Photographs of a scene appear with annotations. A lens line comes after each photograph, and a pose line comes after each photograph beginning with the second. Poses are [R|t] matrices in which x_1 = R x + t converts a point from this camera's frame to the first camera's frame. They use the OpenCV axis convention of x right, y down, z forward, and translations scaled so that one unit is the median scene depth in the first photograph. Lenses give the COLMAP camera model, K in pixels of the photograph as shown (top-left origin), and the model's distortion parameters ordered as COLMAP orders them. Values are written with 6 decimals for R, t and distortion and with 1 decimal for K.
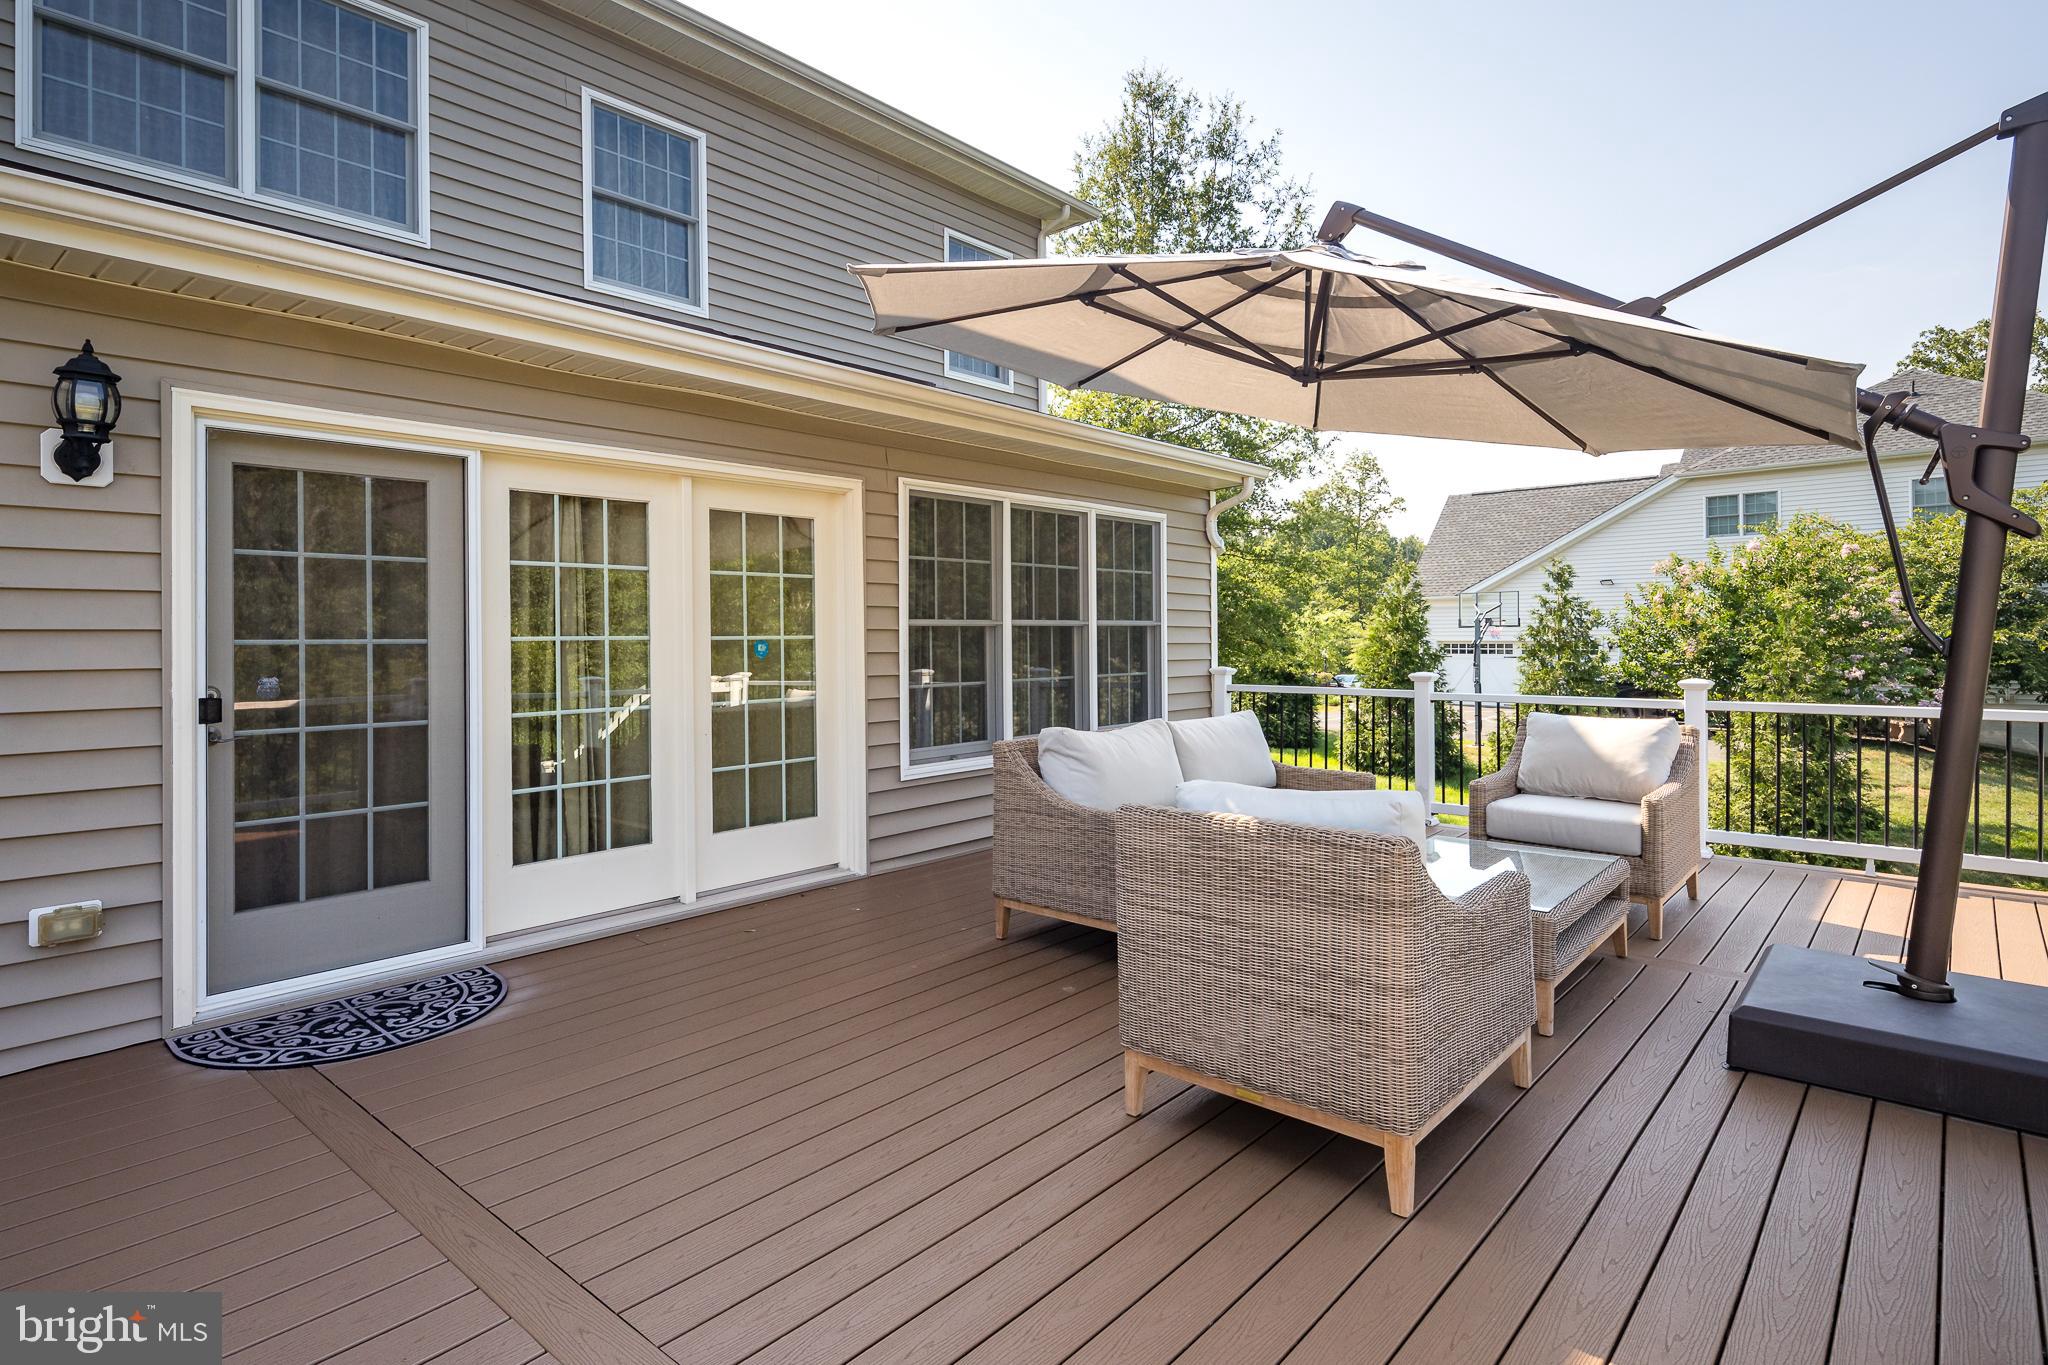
lens RADIAL K [[1002.8, 0, 1012.2], [0, 1002.8, 631.1], [0, 0, 1]] dist [0.009446, -0.006347]
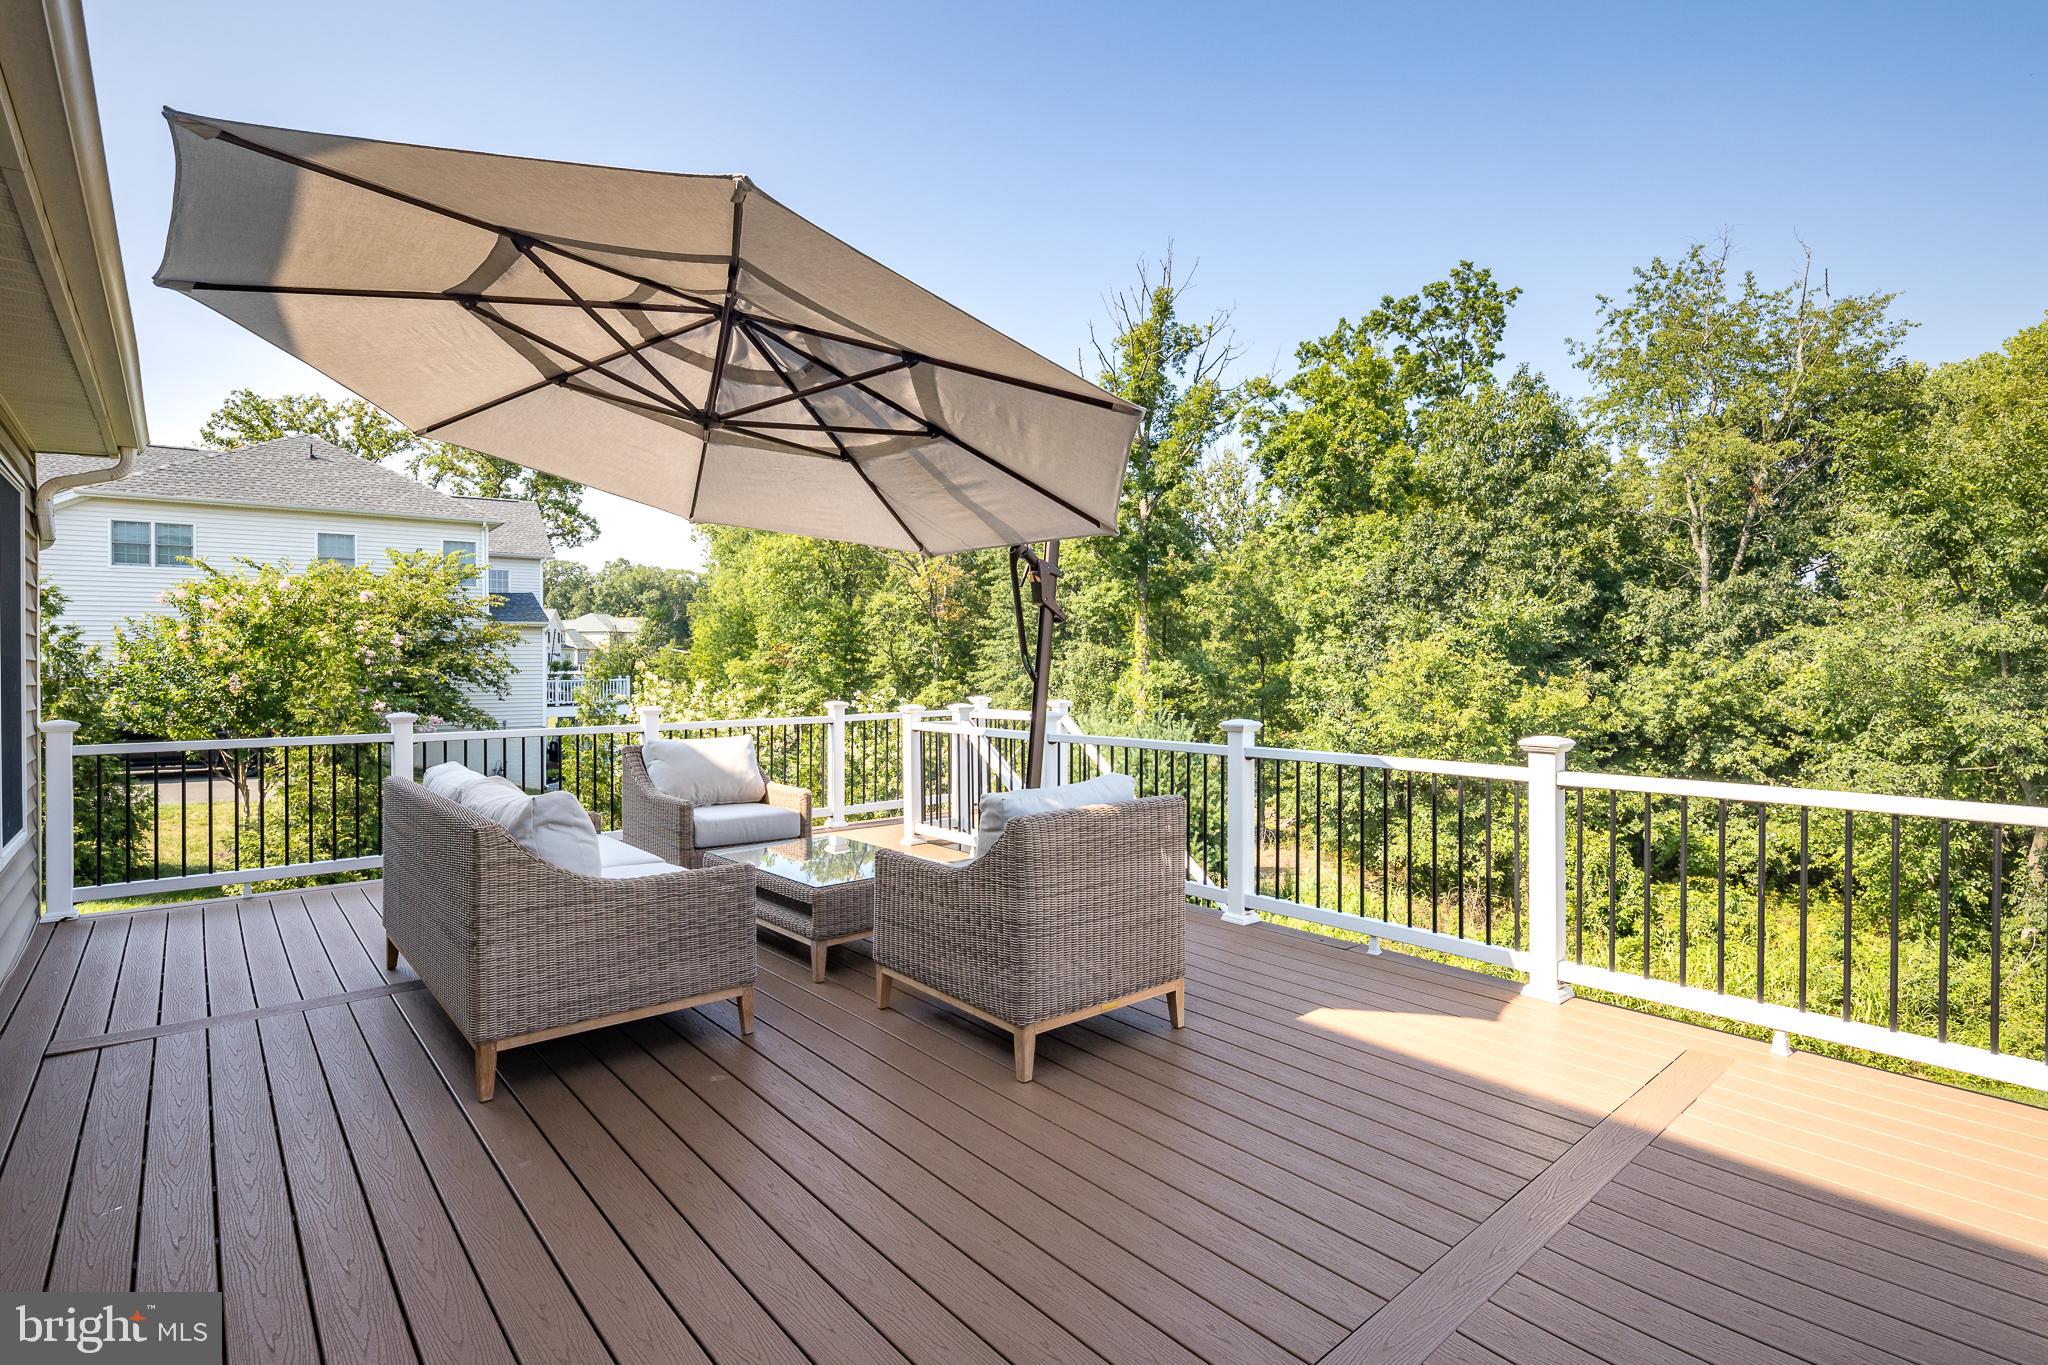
lens RADIAL K [[1002.8, 0, 996.8], [0, 1002.8, 668.2], [0, 0, 1]] dist [0.009446, -0.006347]
pose [[0.133081, 0.002405, 0.991102, -0.189742], [-0.003589, 0.999992, -0.001945, 0.000040], [-0.991099, -0.003298, 0.133089, 0.155098]]
